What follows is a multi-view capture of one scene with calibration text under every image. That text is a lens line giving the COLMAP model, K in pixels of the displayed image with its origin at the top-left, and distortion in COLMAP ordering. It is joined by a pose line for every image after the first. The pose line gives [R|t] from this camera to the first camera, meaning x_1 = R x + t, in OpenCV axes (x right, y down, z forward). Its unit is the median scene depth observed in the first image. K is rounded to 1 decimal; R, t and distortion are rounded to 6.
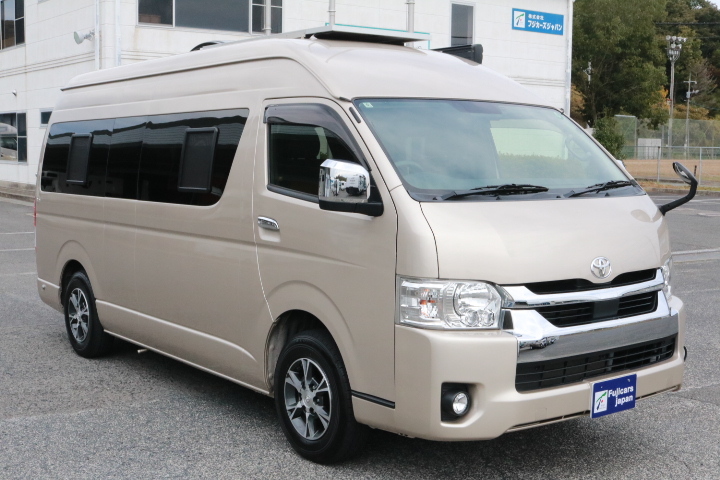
lens RADIAL K [[986.4, 0, 358.5], [0, 986.4, 238.0], [0, 0, 1]] dist [-0.009596, 0.000000]
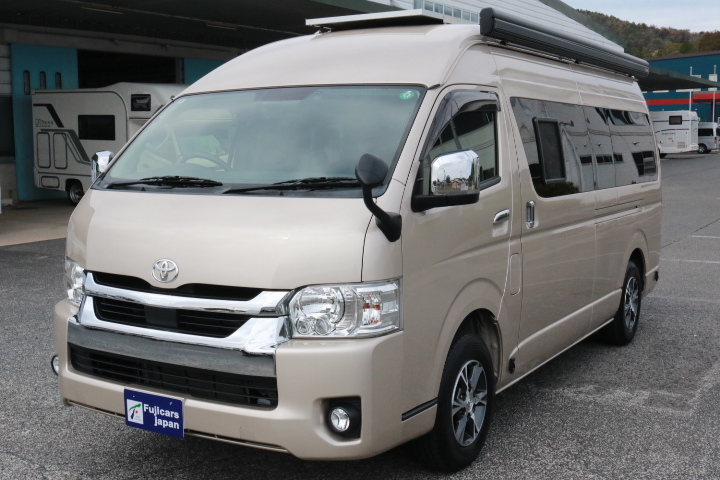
lens RADIAL K [[918.2, 0, 360.3], [0, 918.2, 239.9], [0, 0, 1]] dist [-0.080305, 0.000000]
pose [[0.314740, 0.090492, -0.944854, 1.038421], [-0.077653, 0.994563, 0.069386, -0.066644], [0.945996, 0.051532, 0.320056, 0.858807]]
